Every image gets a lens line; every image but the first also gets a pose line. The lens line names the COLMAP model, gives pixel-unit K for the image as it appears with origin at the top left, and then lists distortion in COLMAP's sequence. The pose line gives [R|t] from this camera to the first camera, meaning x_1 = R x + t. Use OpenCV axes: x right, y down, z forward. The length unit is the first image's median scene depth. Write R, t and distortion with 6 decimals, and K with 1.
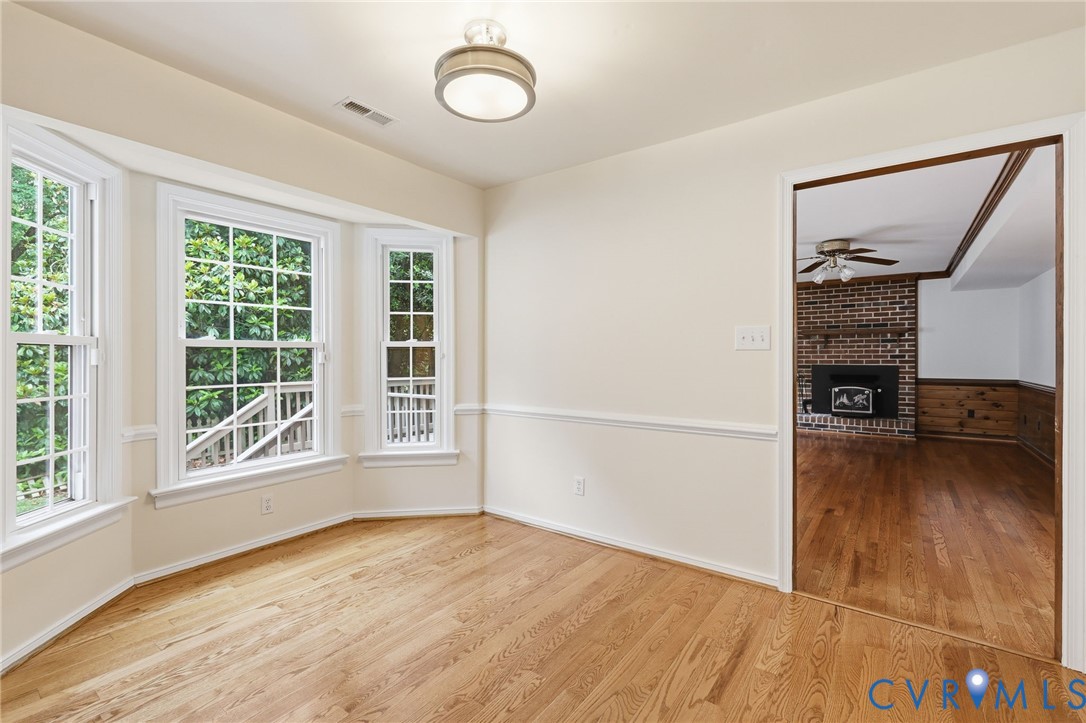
lens RADIAL K [[469.4, 0, 546.5], [0, 469.4, 358.3], [0, 0, 1]] dist [0.003910, 0.001177]
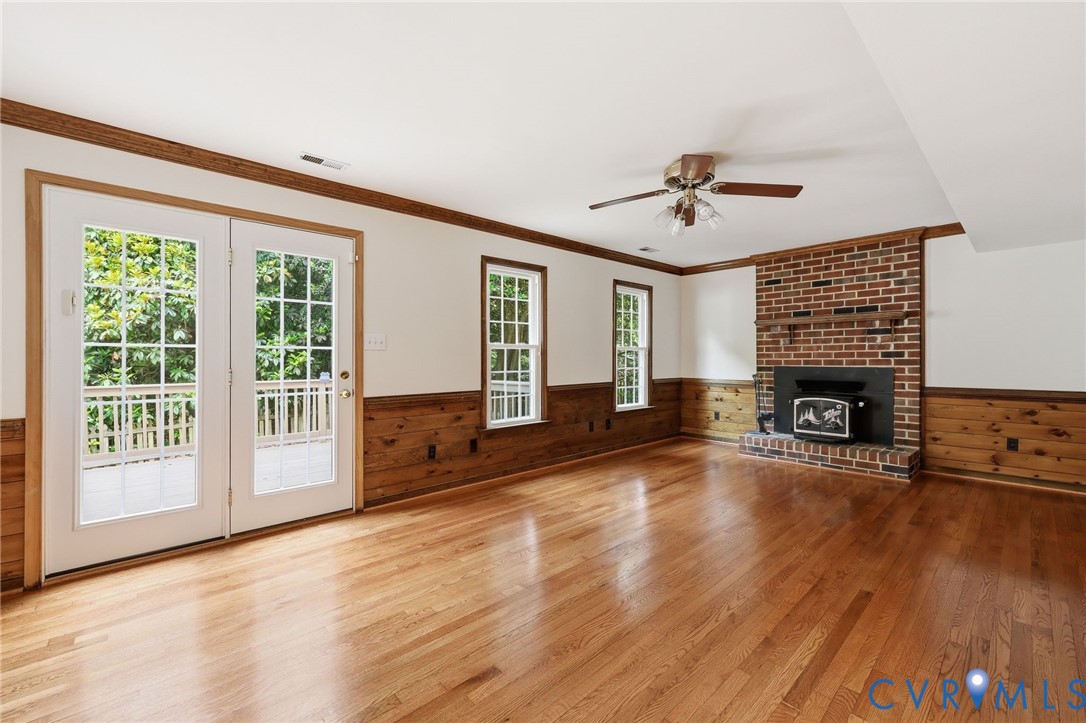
lens RADIAL K [[440.4, 0, 533.3], [0, 440.4, 357.9], [0, 0, 1]] dist [-0.003653, -0.000045]
pose [[0.979673, -0.001723, -0.200595, 0.367793], [0.000893, 0.999991, -0.004226, 0.003495], [0.200600, 0.003961, 0.979665, 0.279021]]
